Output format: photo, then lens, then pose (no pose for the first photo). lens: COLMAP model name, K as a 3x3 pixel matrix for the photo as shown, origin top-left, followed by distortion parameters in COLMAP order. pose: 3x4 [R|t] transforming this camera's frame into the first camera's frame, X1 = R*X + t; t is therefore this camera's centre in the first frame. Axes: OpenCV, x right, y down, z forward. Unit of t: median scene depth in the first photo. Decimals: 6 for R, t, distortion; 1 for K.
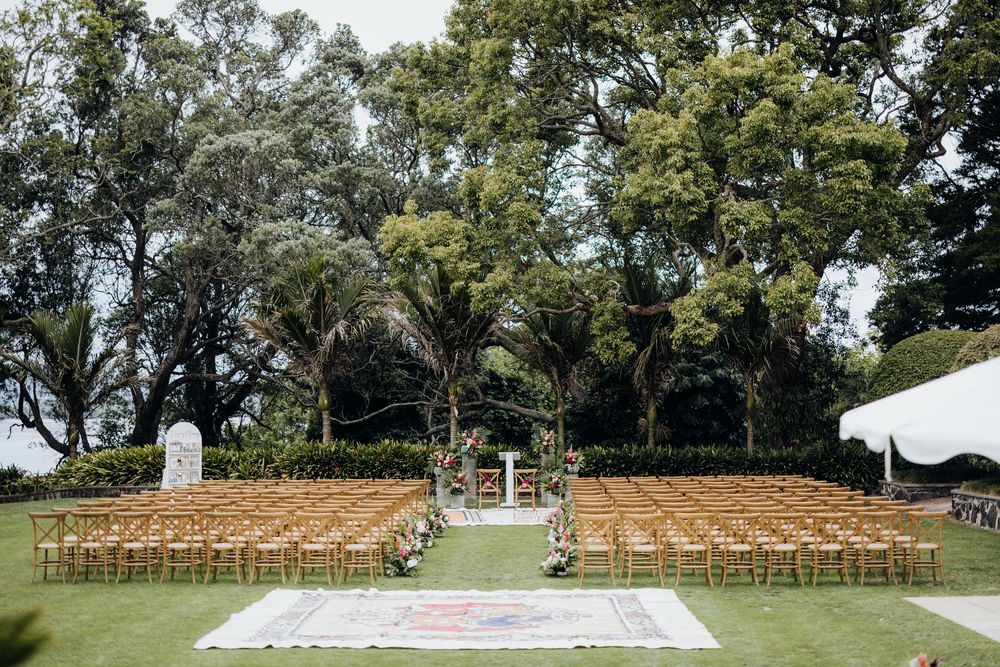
lens RADIAL K [[1435.5, 0, 500.0], [0, 1435.5, 333.5], [0, 0, 1]] dist [0.007758, 0.009887]
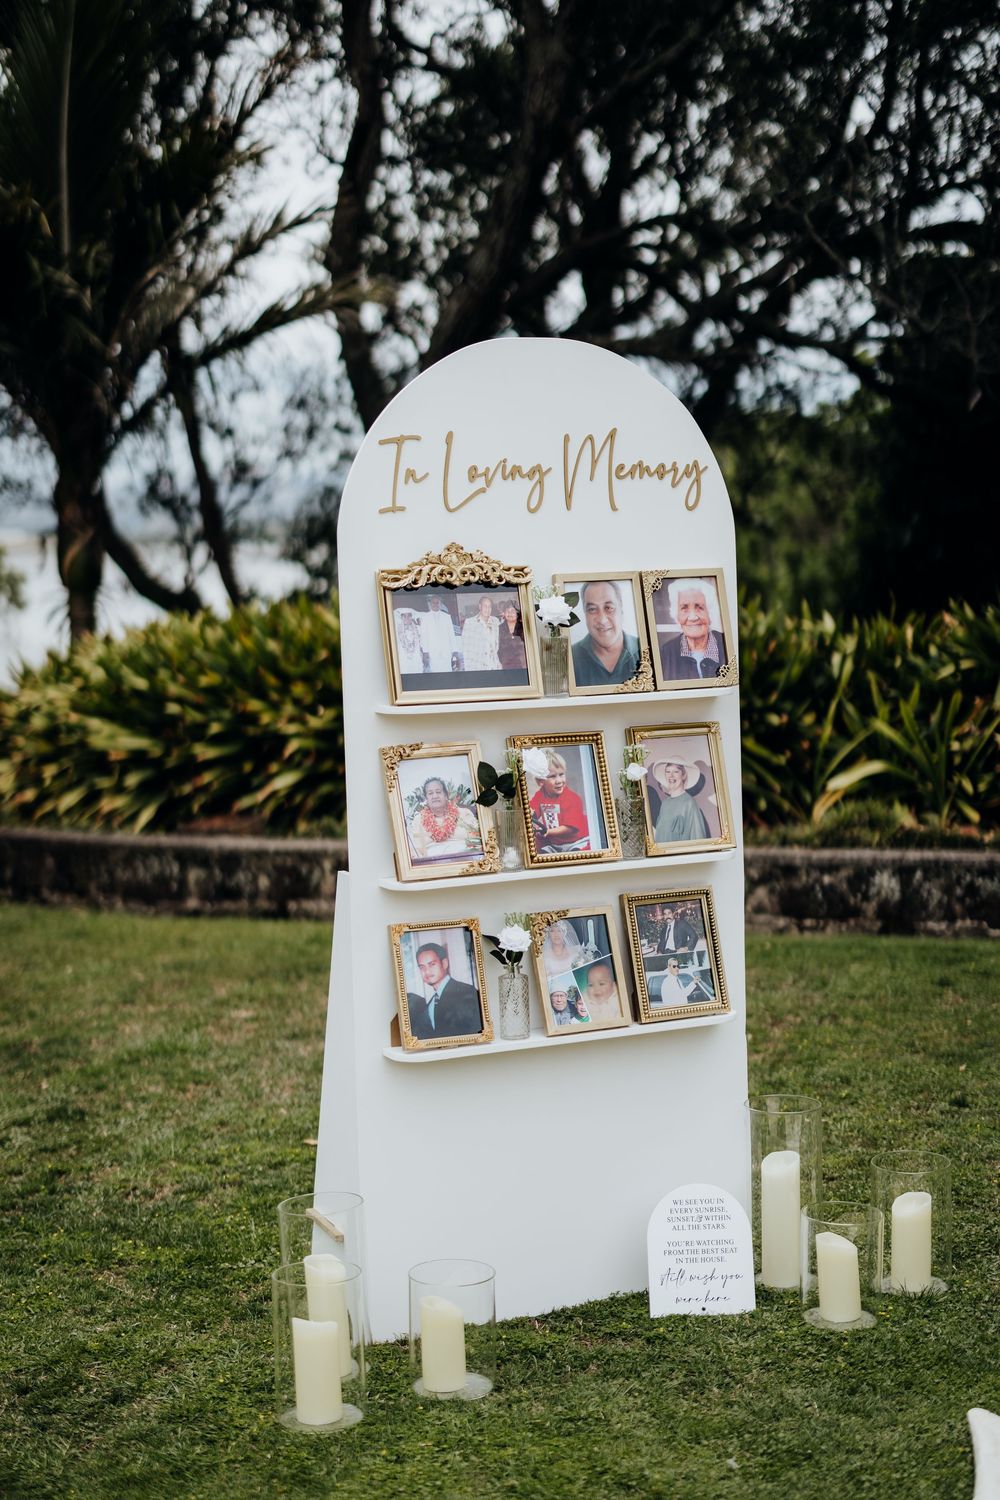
lens RADIAL K [[2153.3, 0, 500.0], [0, 2153.3, 750.0], [0, 0, 1]] dist [0.007758, 0.009887]
pose [[0.973307, 0.000649, -0.229504, -0.178811], [0.035306, 0.987669, 0.152524, 0.061725], [0.226773, -0.156556, 0.961283, 0.809027]]
